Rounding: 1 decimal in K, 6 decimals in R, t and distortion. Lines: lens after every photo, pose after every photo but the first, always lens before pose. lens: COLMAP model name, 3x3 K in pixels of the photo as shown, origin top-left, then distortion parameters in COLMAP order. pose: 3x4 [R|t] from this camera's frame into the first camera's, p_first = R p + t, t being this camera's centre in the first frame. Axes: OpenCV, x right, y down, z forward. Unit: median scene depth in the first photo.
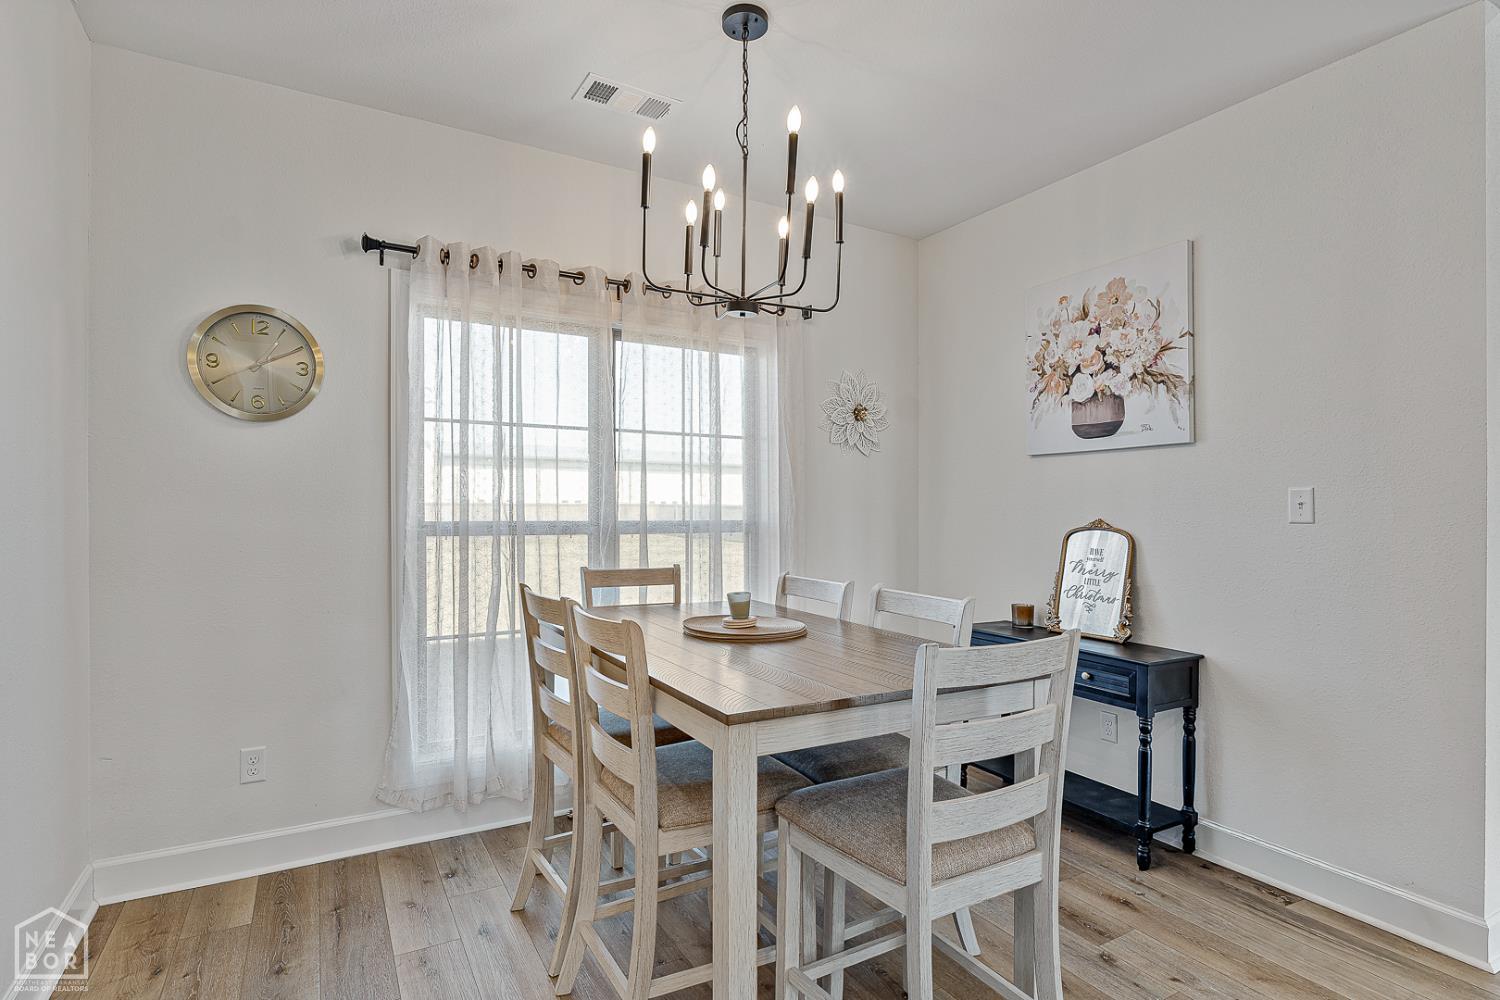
lens RADIAL K [[763.6, 0, 750.0], [0, 763.6, 500.0], [0, 0, 1]] dist [0.003351, 0.000161]
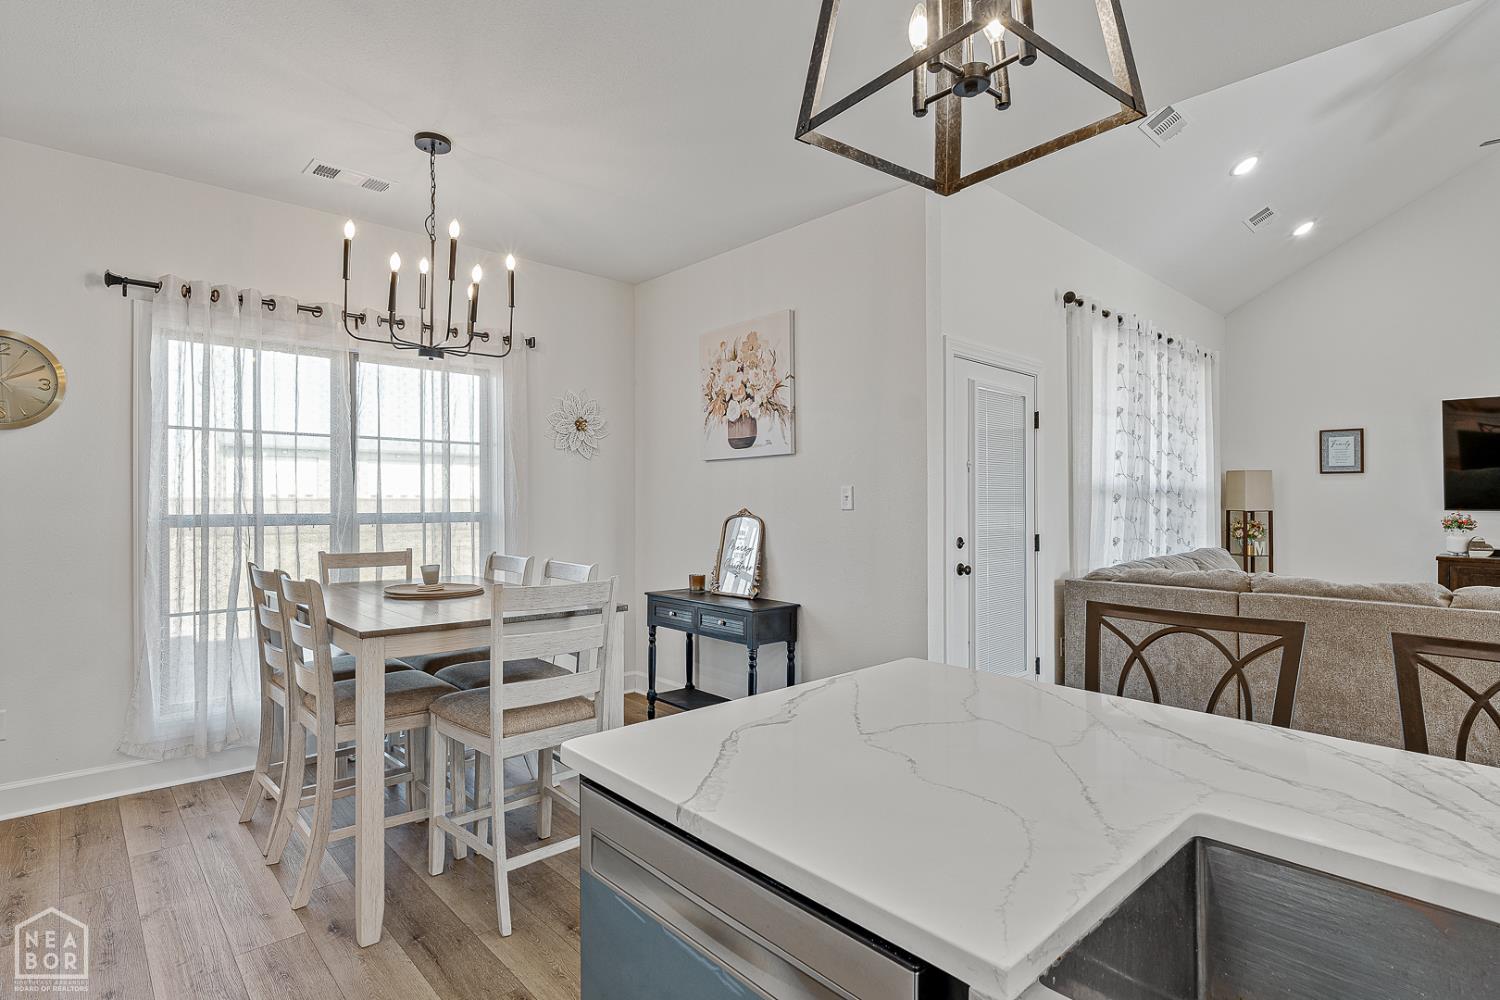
lens RADIAL K [[746.9, 0, 750.9], [0, 746.9, 488.7], [0, 0, 1]] dist [-0.002561, -0.000383]
pose [[0.973973, -0.001011, 0.226664, 0.183465], [0.002768, 0.999969, -0.007434, -0.000467], [-0.226649, 0.007868, 0.973945, -0.310379]]
